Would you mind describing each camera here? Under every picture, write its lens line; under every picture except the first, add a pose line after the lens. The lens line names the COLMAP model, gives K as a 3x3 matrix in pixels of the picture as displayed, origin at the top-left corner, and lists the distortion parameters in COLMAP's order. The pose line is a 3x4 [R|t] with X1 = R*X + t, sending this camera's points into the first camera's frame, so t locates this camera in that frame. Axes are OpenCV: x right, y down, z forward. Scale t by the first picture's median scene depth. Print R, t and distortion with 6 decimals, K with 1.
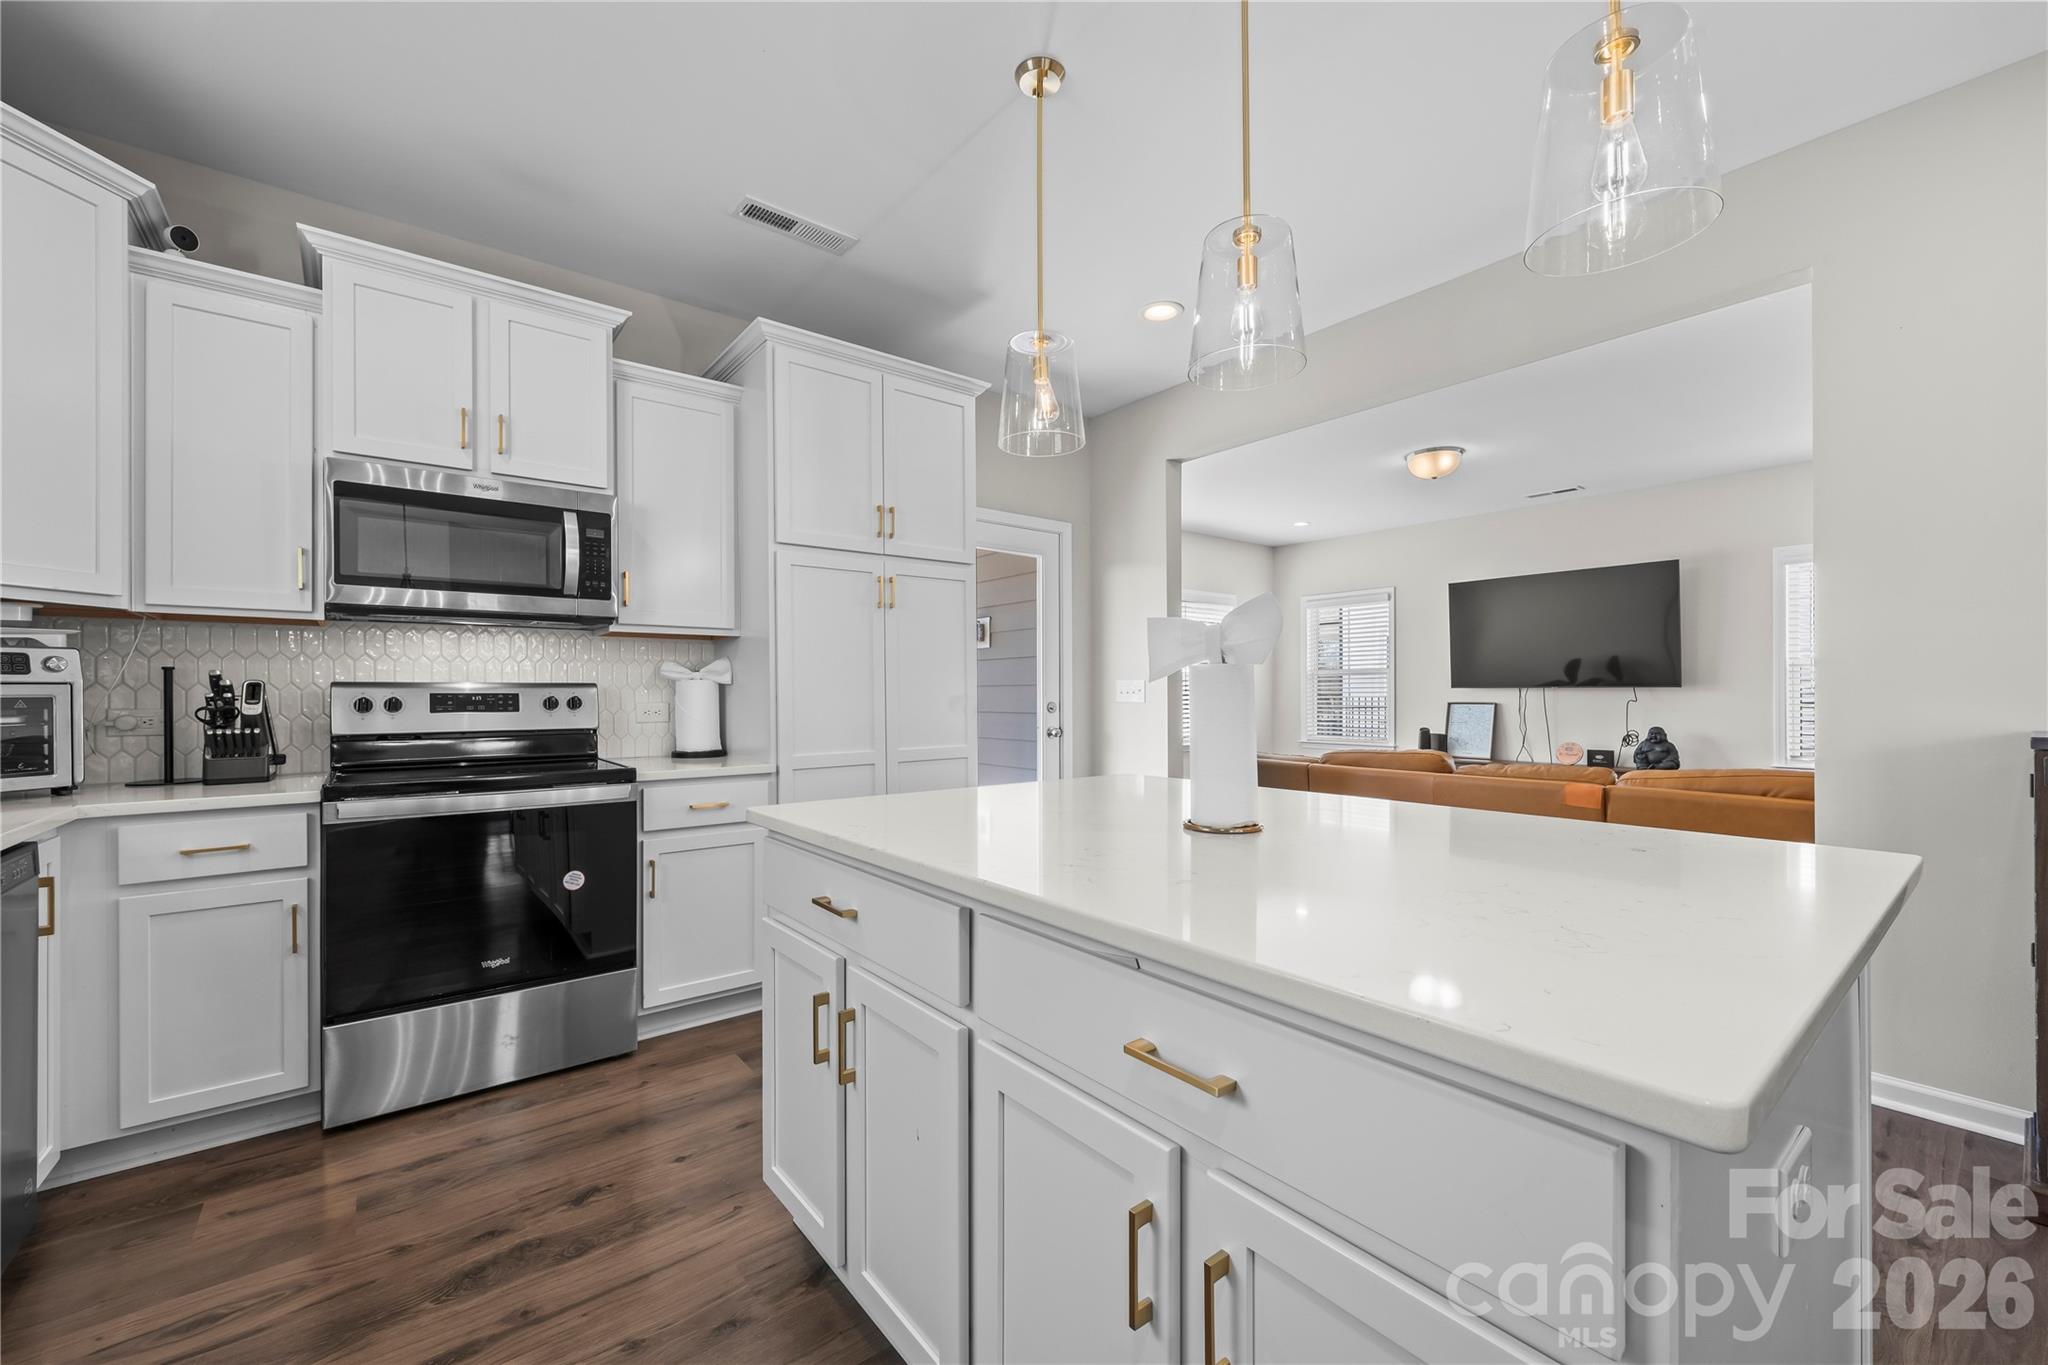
lens RADIAL K [[805.2, 0, 1017.9], [0, 805.2, 692.9], [0, 0, 1]] dist [-0.002944, -0.000471]
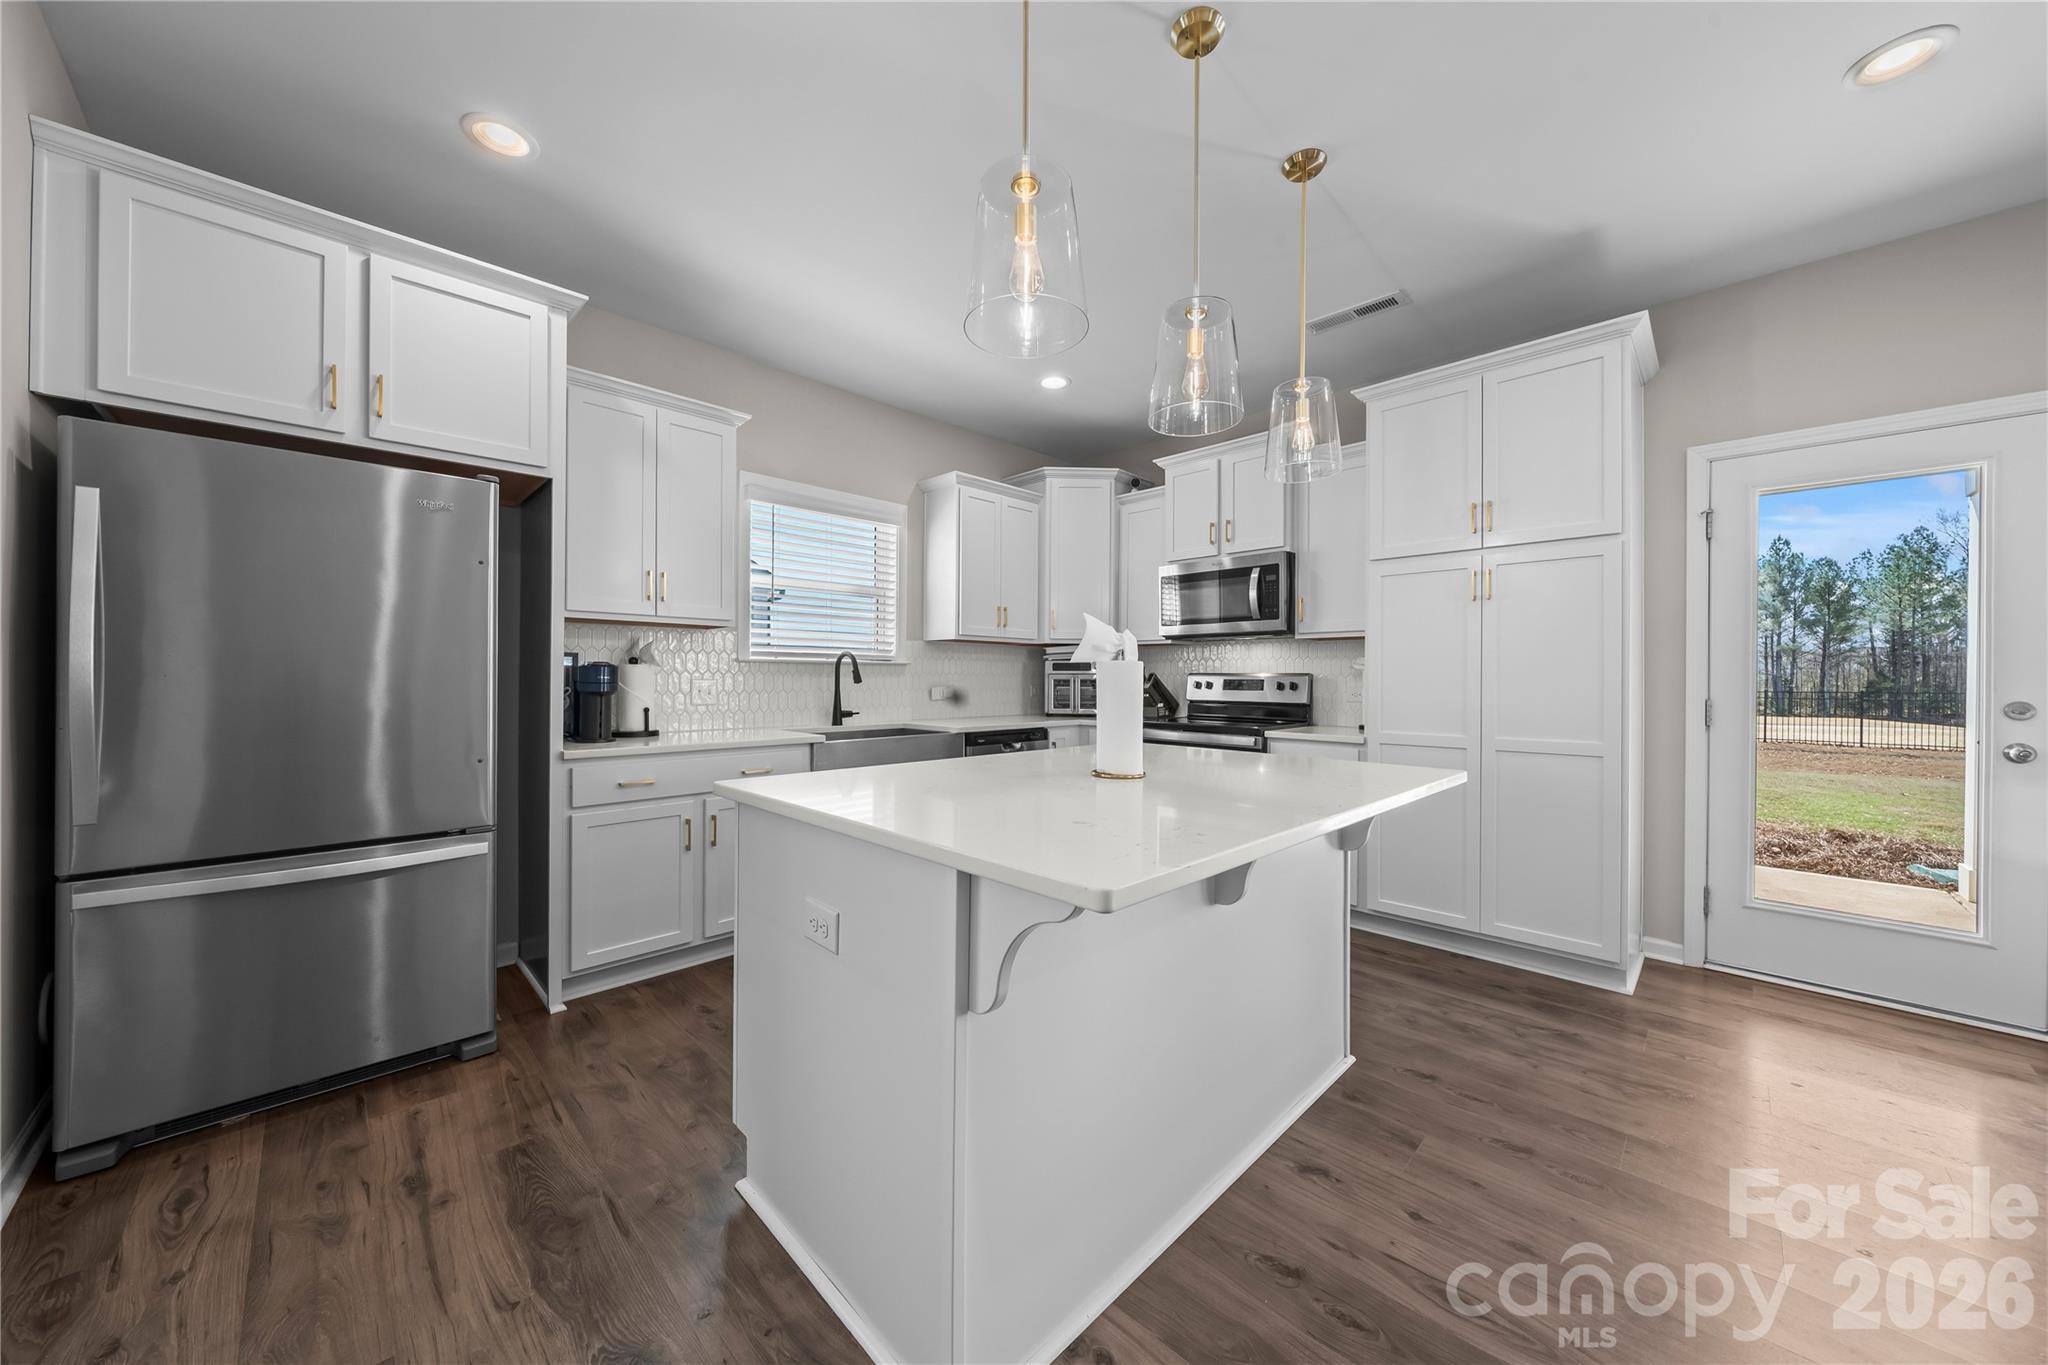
lens RADIAL K [[707.6, 0, 1011.5], [0, 707.6, 668.0], [0, 0, 1]] dist [0.000229, -0.000220]
pose [[0.103927, -0.009132, -0.994543, 0.839156], [-0.007739, 0.999920, -0.009990, -0.005005], [0.994555, 0.008735, 0.103848, 0.379635]]
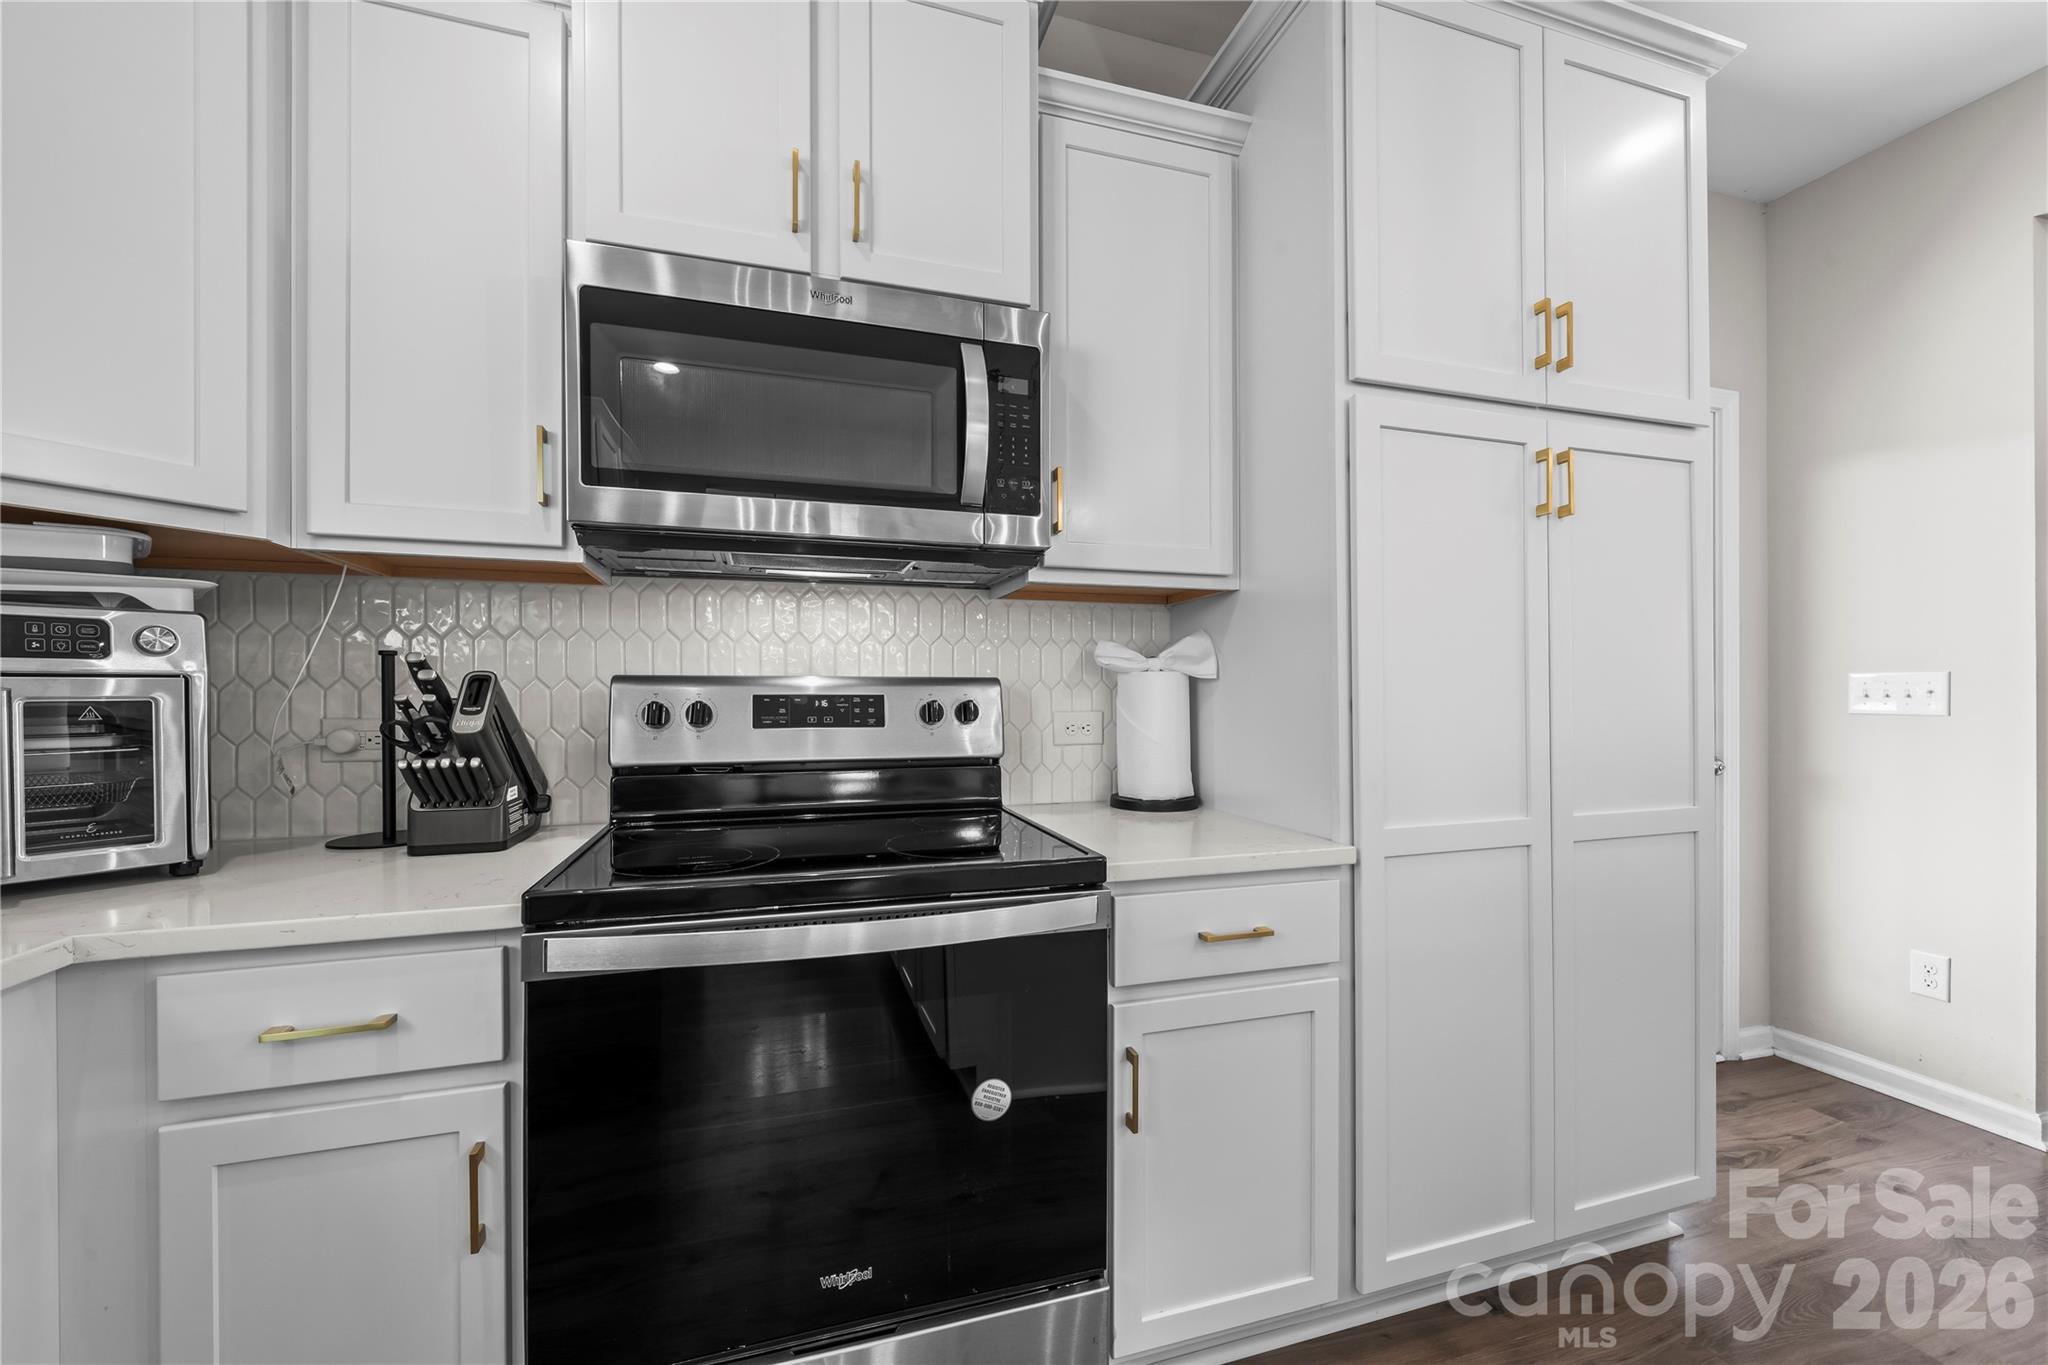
lens RADIAL K [[805.2, 0, 1019.9], [0, 805.2, 698.1], [0, 0, 1]] dist [-0.002944, -0.000471]
pose [[0.930895, 0.003060, -0.365273, -0.353619], [-0.001758, 0.999991, 0.003896, 0.000314], [0.365281, -0.002985, 0.930892, 0.552306]]
